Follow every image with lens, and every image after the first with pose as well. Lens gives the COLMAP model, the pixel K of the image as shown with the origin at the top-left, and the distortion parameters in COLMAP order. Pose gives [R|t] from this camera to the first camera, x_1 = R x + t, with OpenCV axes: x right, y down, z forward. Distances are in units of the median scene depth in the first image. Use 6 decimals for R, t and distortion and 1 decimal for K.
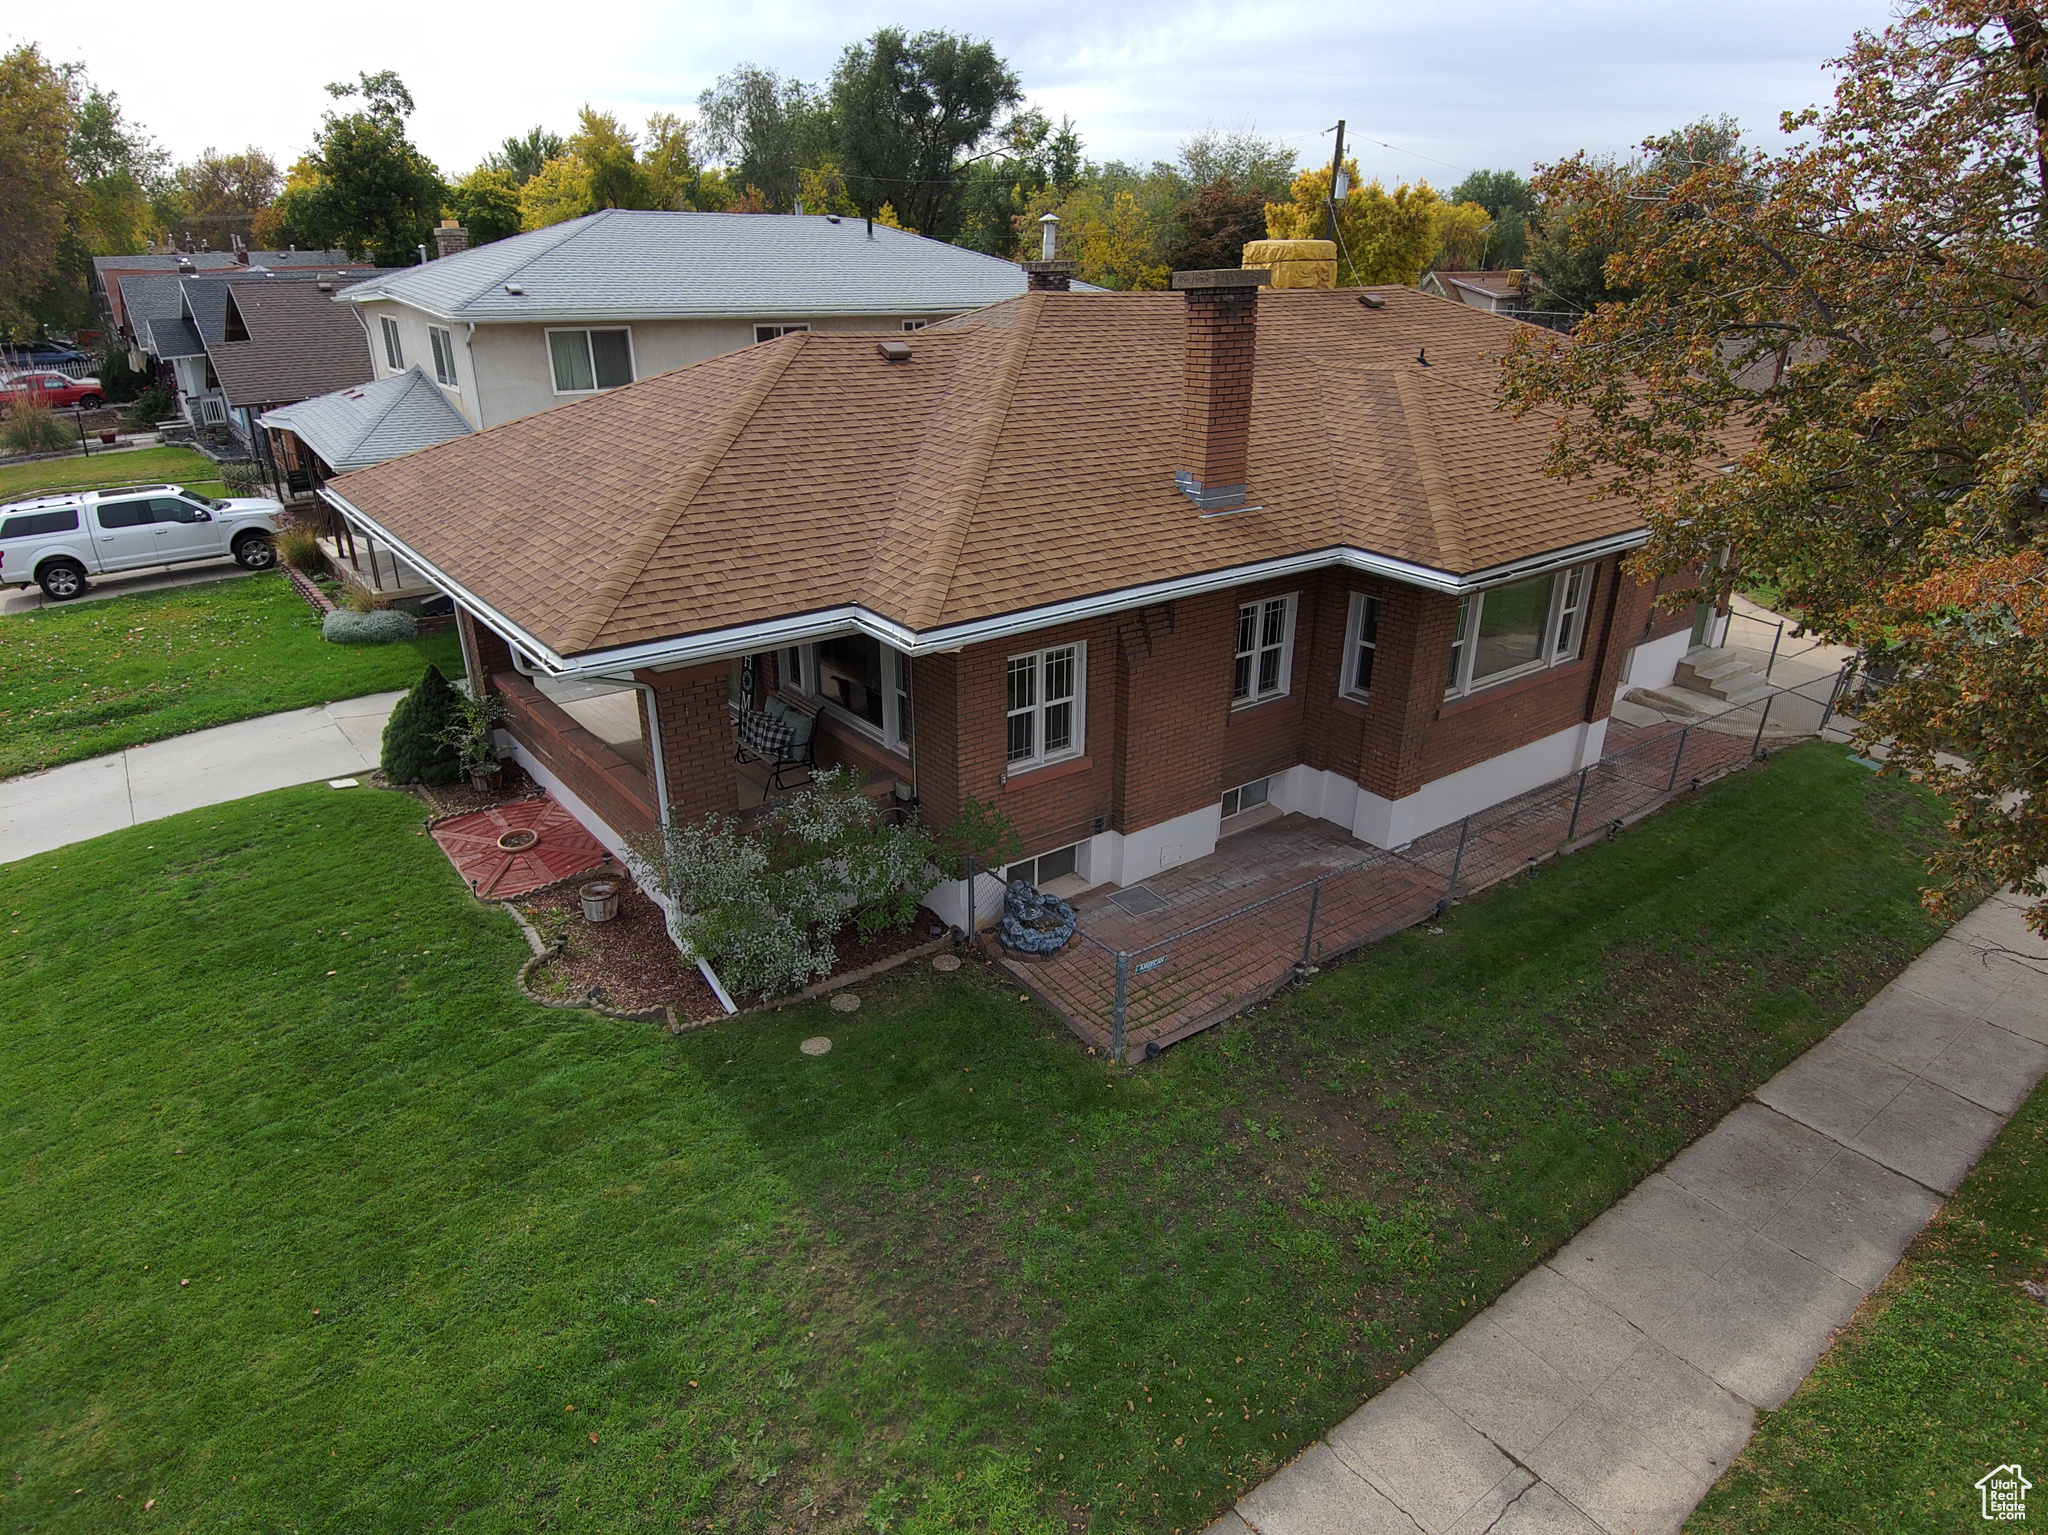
lens RADIAL K [[1209.2, 0, 1030.3], [0, 1209.2, 767.9], [0, 0, 1]] dist [0.079075, -0.108915]
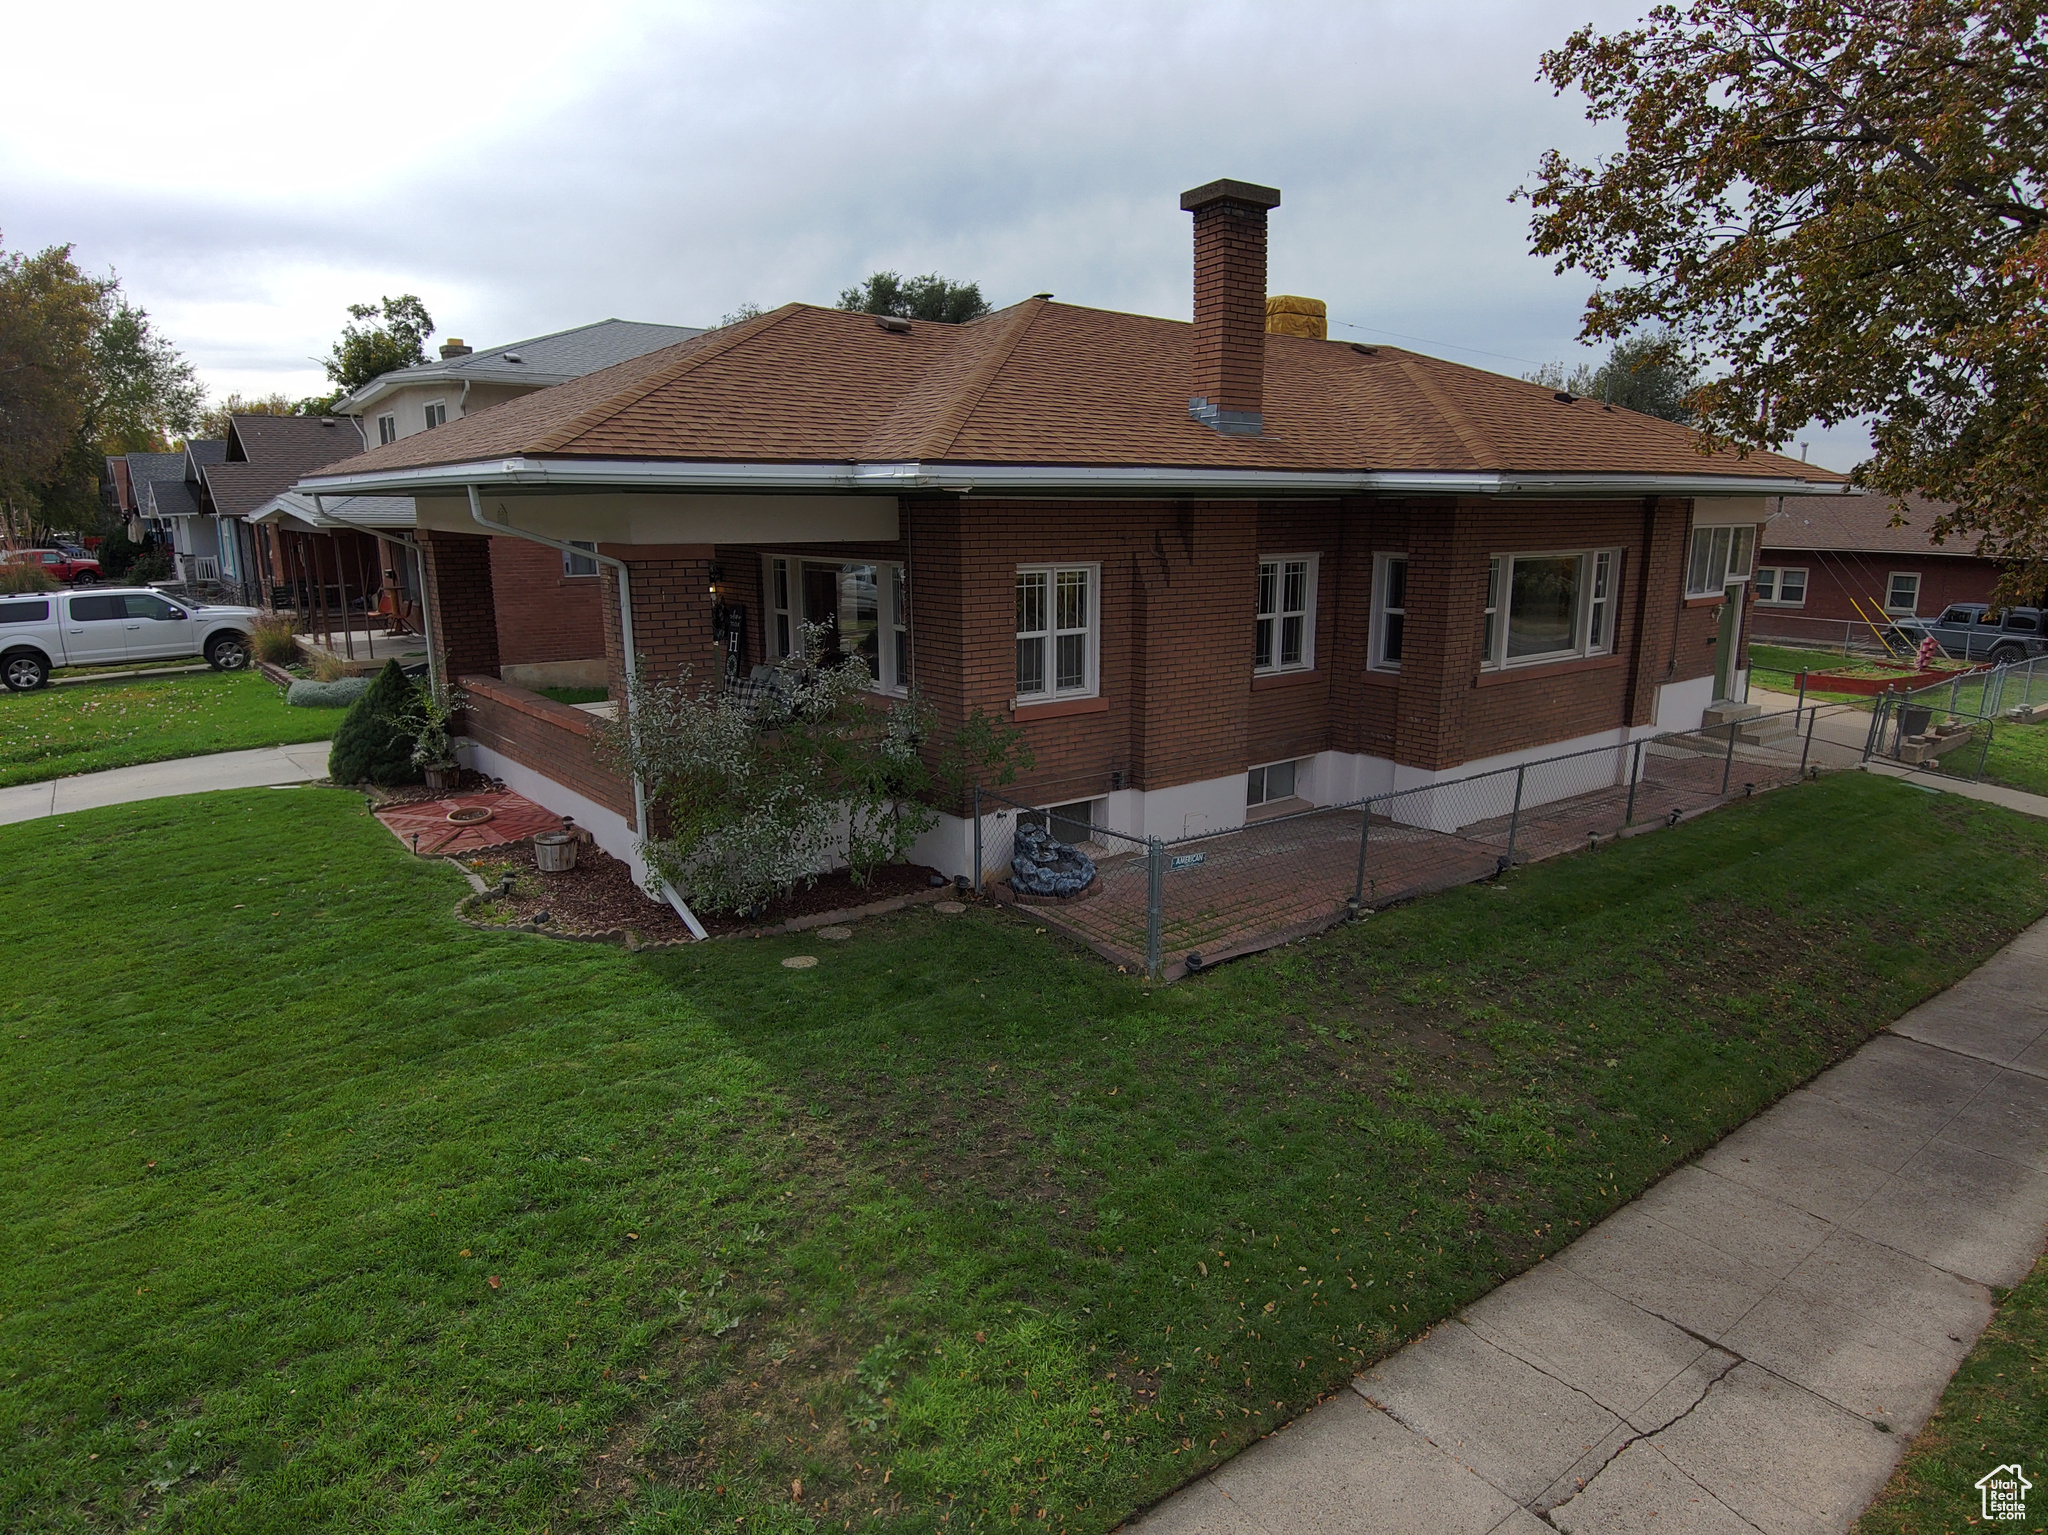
lens RADIAL K [[1209.2, 0, 1030.3], [0, 1209.2, 767.9], [0, 0, 1]] dist [0.079075, -0.108915]
pose [[0.999862, -0.010862, 0.012601, -0.023015], [0.013054, 0.981789, -0.189528, 0.250431], [-0.010313, 0.189666, 0.981794, 0.132462]]
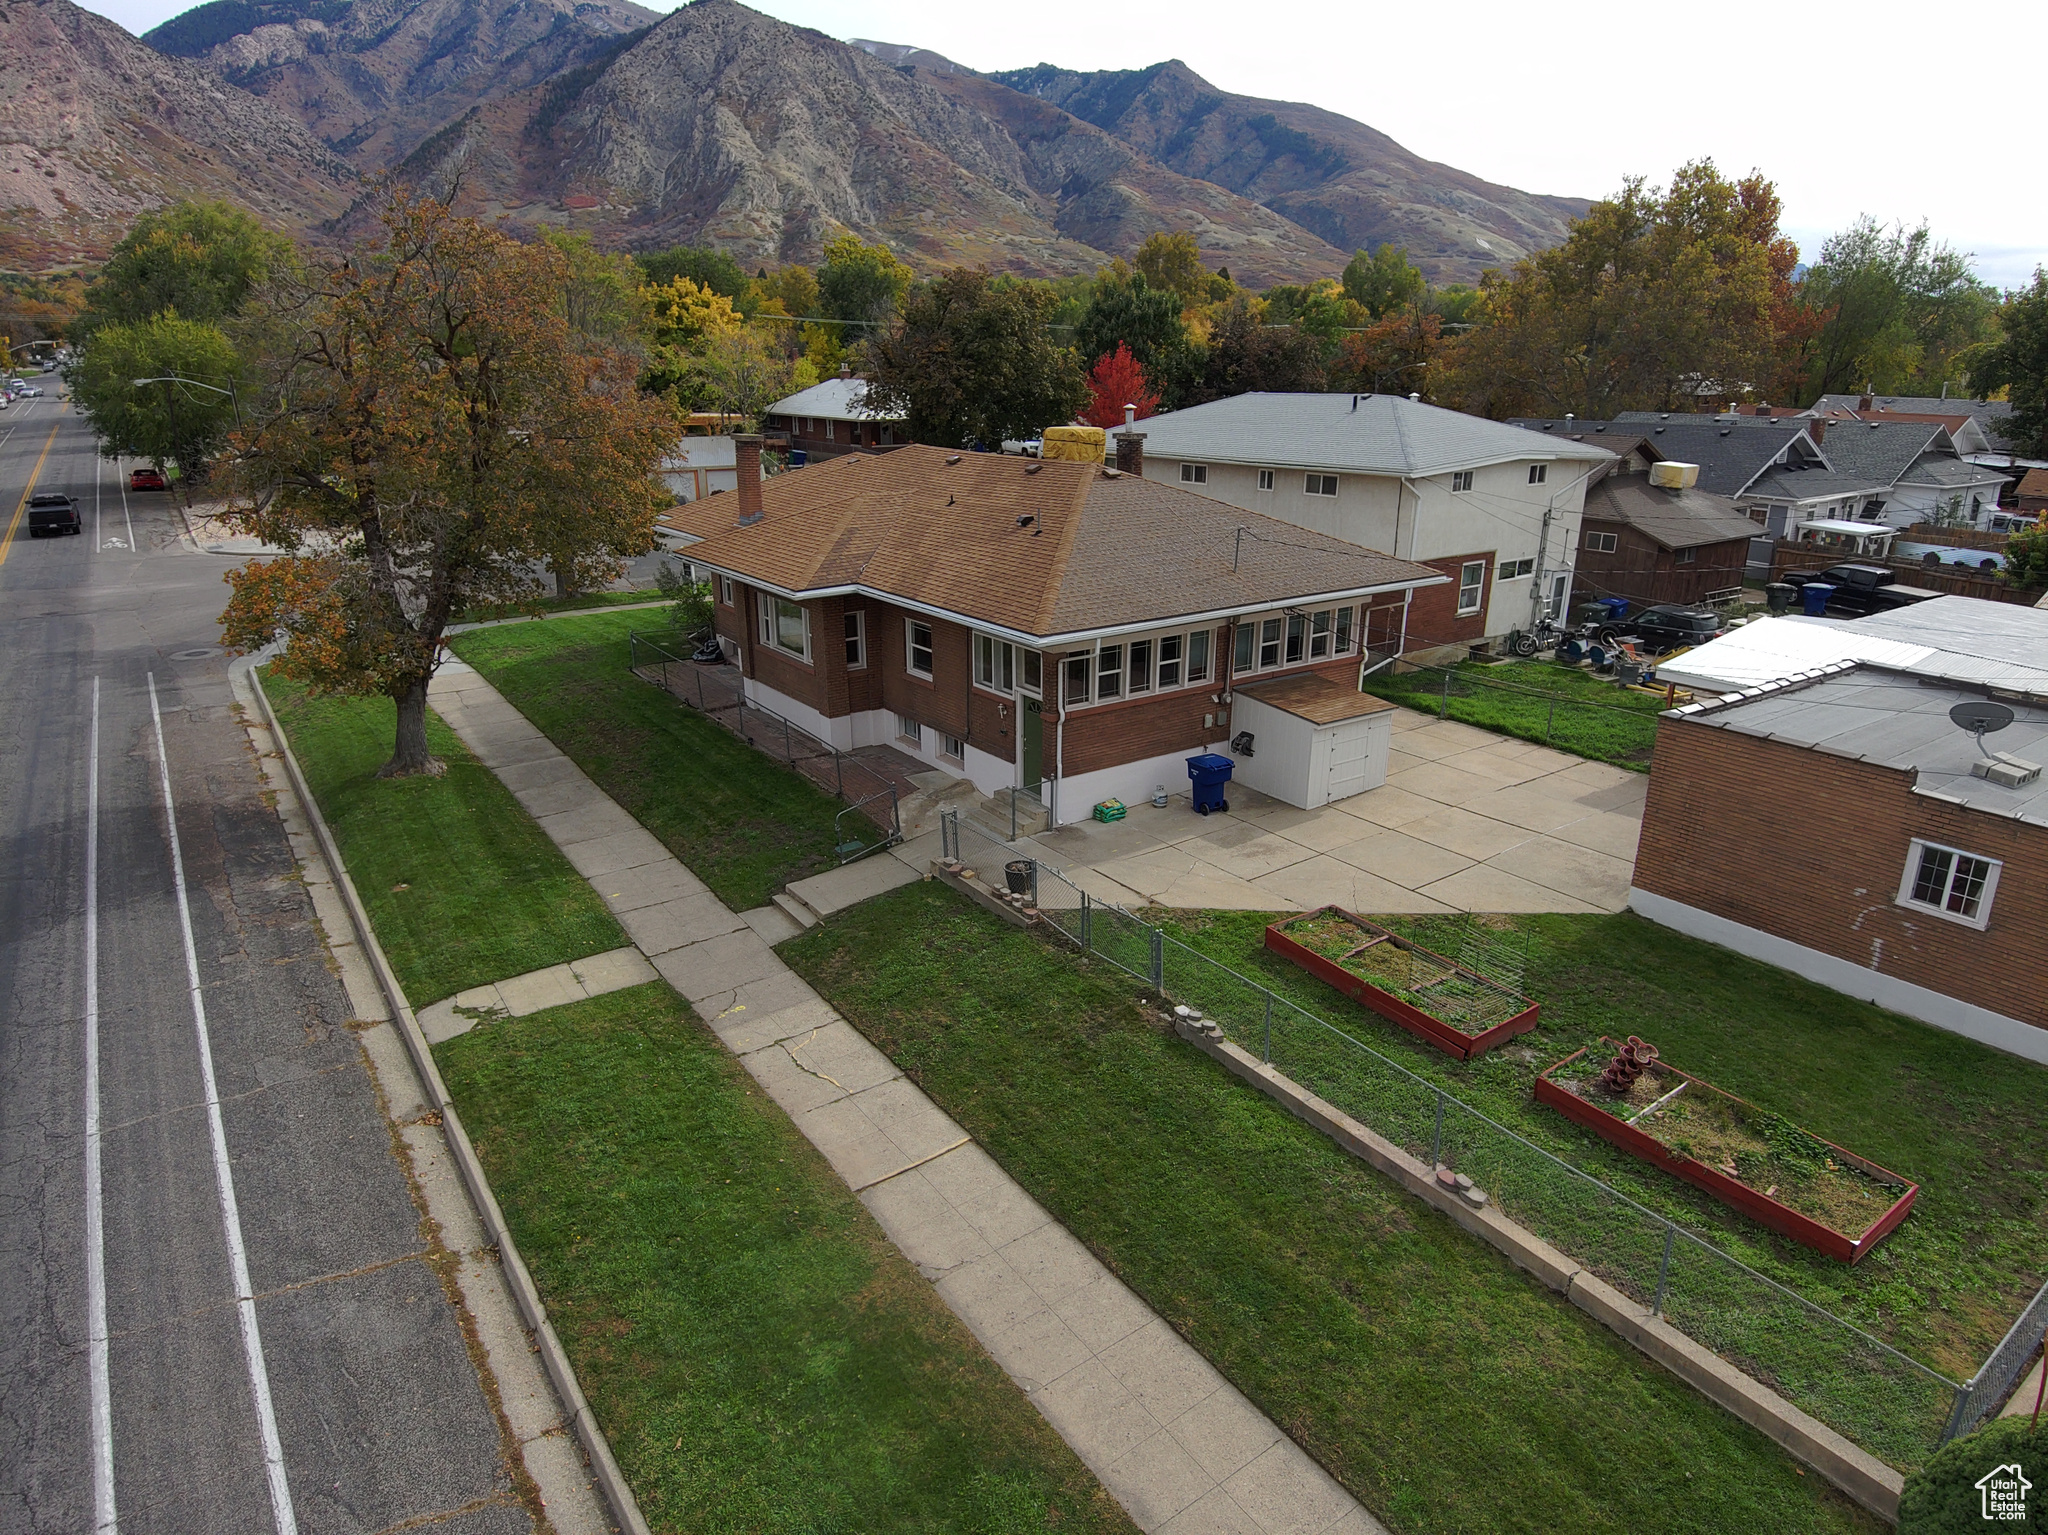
lens RADIAL K [[1209.2, 0, 1030.3], [0, 1209.2, 767.9], [0, 0, 1]] dist [0.079075, -0.108915]
pose [[-0.031649, 0.315640, -0.948351, 3.072295], [-0.399678, 0.865667, 0.301459, -0.873369], [0.916109, 0.388576, 0.098757, 1.720161]]
